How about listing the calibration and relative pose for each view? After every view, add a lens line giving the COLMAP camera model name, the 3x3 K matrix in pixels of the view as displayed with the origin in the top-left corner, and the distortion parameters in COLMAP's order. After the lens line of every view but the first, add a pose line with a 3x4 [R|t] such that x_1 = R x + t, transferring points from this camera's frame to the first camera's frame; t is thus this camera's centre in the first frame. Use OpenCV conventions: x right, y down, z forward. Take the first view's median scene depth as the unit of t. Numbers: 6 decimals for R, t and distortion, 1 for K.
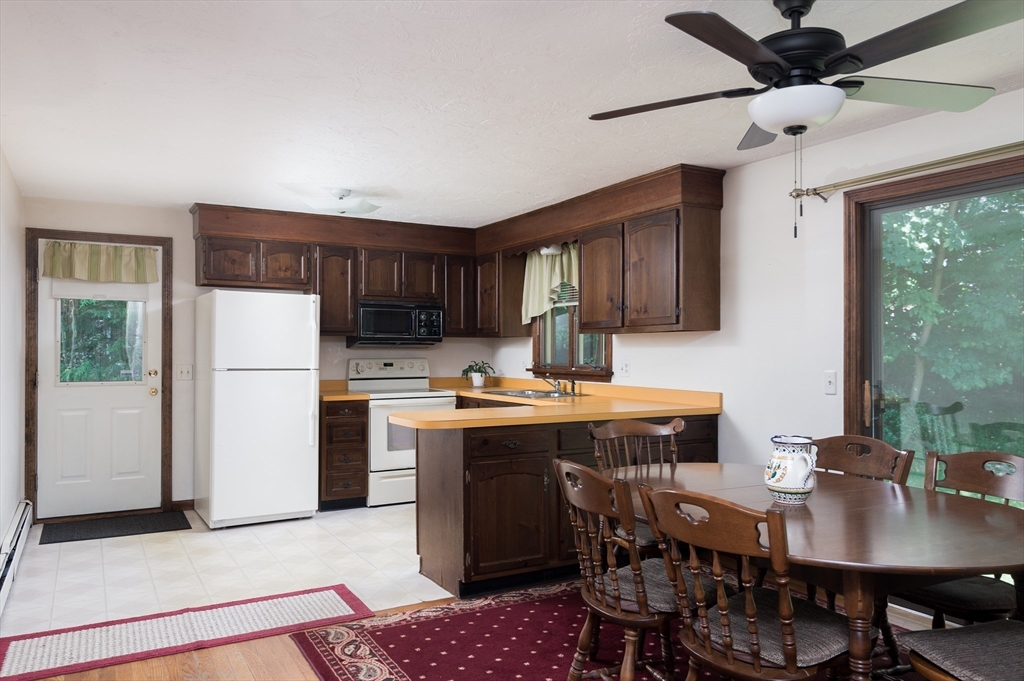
lens RADIAL K [[756.3, 0, 528.0], [0, 756.3, 345.3], [0, 0, 1]] dist [-0.001893, -0.004503]
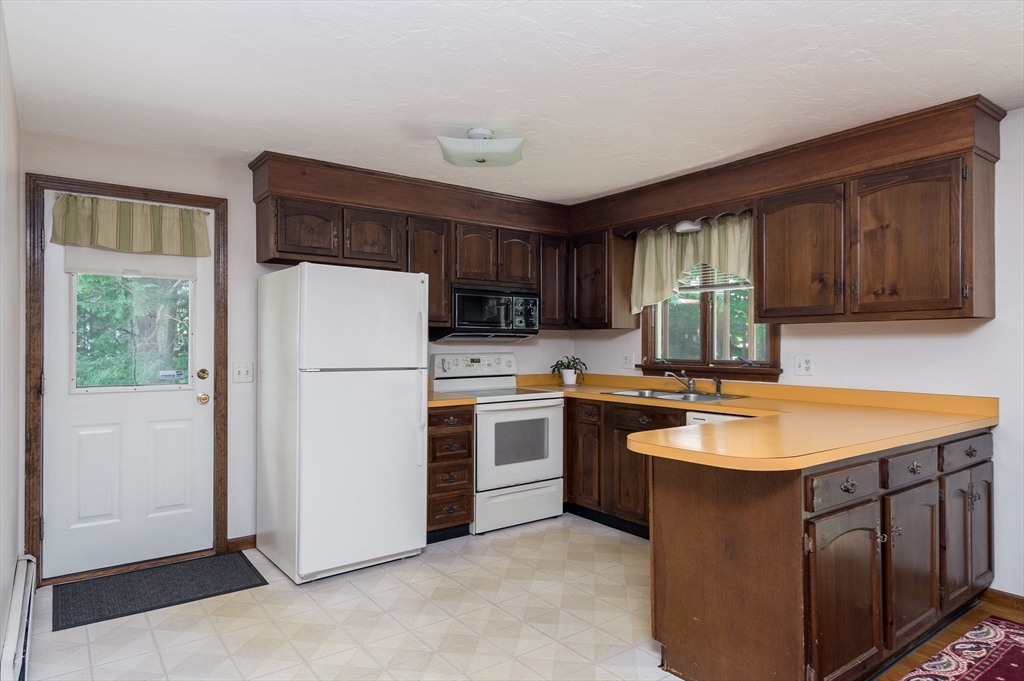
lens RADIAL K [[618.1, 0, 512.0], [0, 618.1, 340.5], [0, 0, 1]] dist [0.001330, 0.001112]
pose [[0.994009, -0.000588, 0.109298, -0.253109], [0.000564, 1.000000, 0.000246, 0.002802], [-0.109298, -0.000183, 0.994009, 0.341816]]
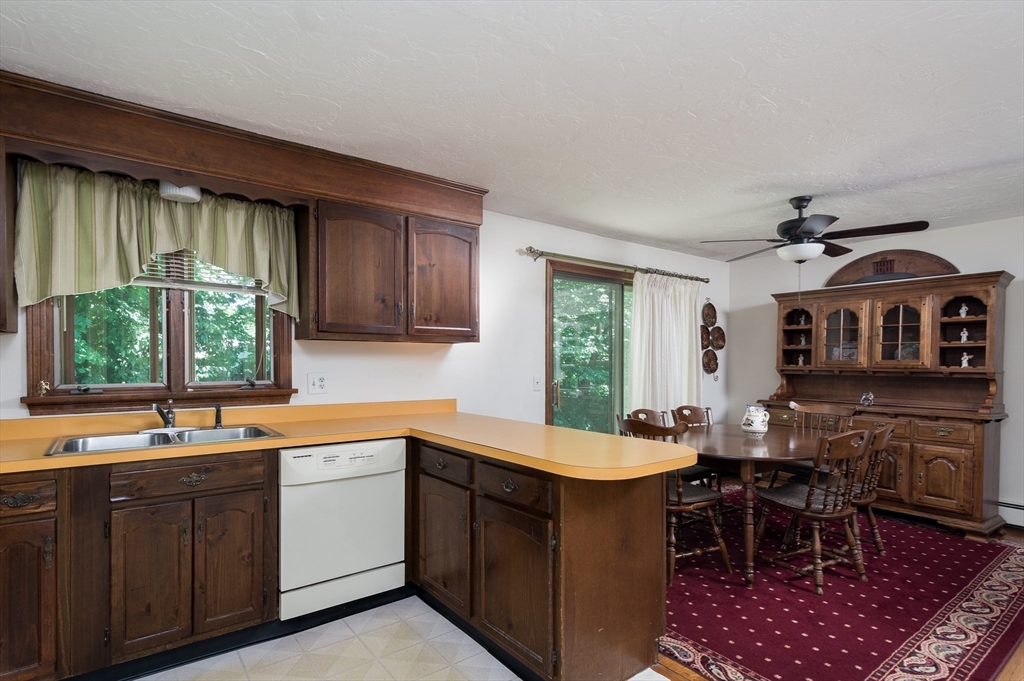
lens RADIAL K [[494.9, 0, 510.1], [0, 494.9, 367.8], [0, 0, 1]] dist [0.002081, -0.015666]
pose [[-0.117603, -0.010881, 0.993001, -0.401651], [-0.006102, 0.999929, 0.010234, 0.006769], [-0.993042, -0.004855, -0.117661, 0.817423]]
